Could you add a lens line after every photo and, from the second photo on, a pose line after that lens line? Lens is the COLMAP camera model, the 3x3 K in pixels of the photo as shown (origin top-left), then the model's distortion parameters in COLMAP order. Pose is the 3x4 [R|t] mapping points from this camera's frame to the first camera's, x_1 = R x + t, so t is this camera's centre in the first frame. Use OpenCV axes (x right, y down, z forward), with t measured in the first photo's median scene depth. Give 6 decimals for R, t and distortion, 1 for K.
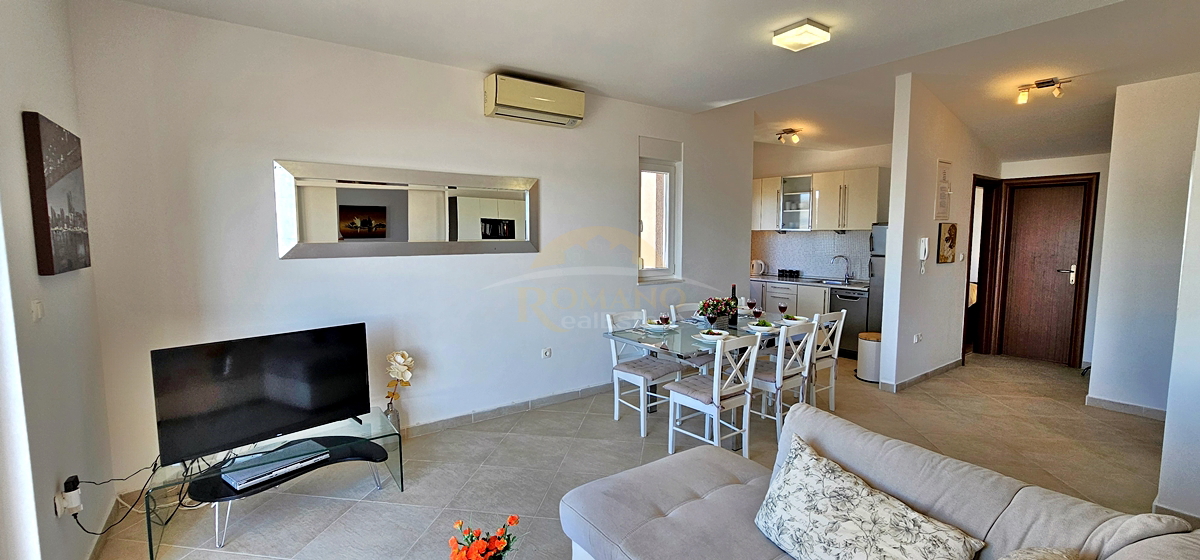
lens RADIAL K [[489.5, 0, 600.0], [0, 489.5, 280.0], [0, 0, 1]] dist [-0.001511, 0.000585]
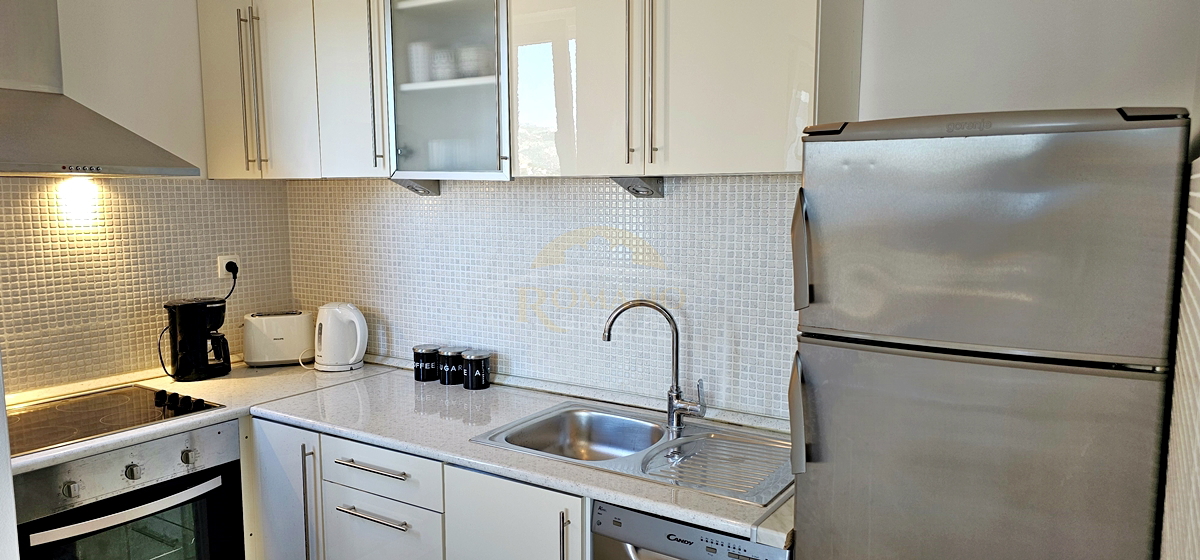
lens RADIAL K [[804.9, 0, 600.0], [0, 804.9, 280.0], [0, 0, 1]] dist [-0.000088, 0.000885]
pose [[0.937365, -0.039319, 0.346123, 0.374500], [0.034322, 0.999199, 0.020556, -0.068952], [-0.346654, -0.007388, 0.937964, 0.722963]]
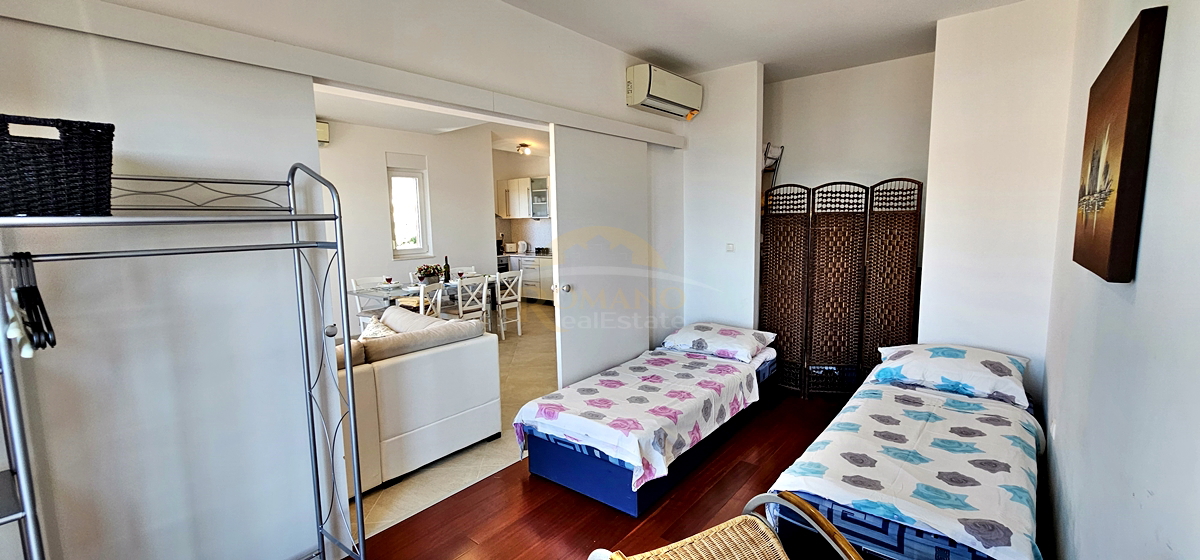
lens RADIAL K [[489.5, 0, 600.0], [0, 489.5, 280.0], [0, 0, 1]] dist [-0.001511, 0.000585]
pose [[0.967777, -0.047295, 0.247327, 0.239912], [0.040684, 0.998667, 0.031774, 0.036548], [-0.248500, -0.020688, 0.968411, -0.386033]]
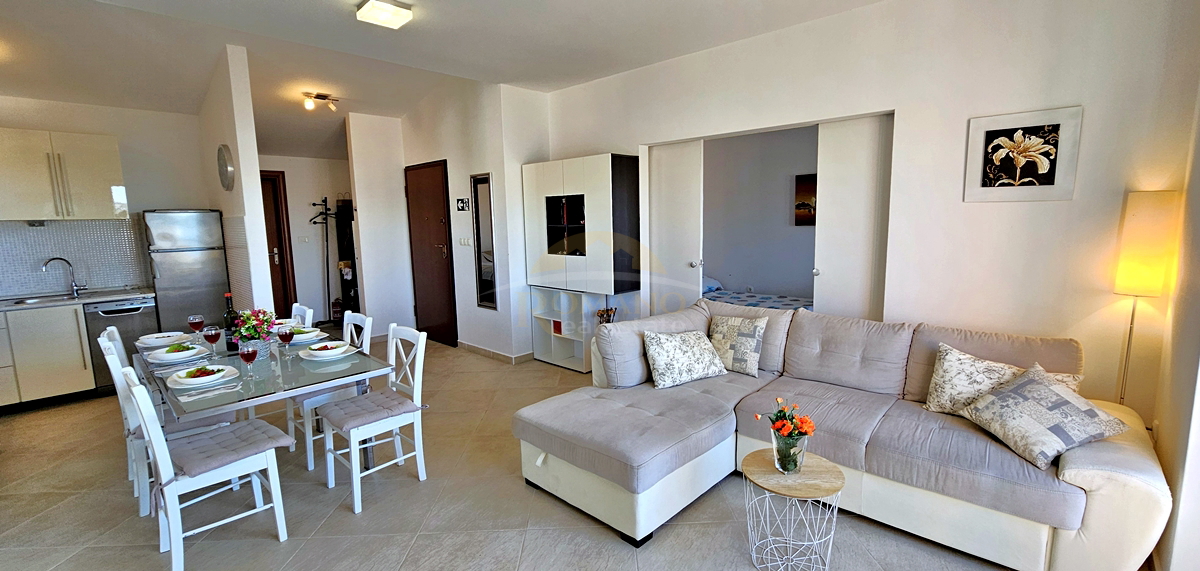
lens RADIAL K [[510.6, 0, 600.0], [0, 510.6, 285.5], [0, 0, 1]] dist [0.000195, -0.000005]
pose [[-0.186119, -0.127670, 0.974197, -0.359636], [0.115025, 0.981872, 0.150651, -0.033729], [-0.975771, 0.140096, -0.168060, 0.408825]]
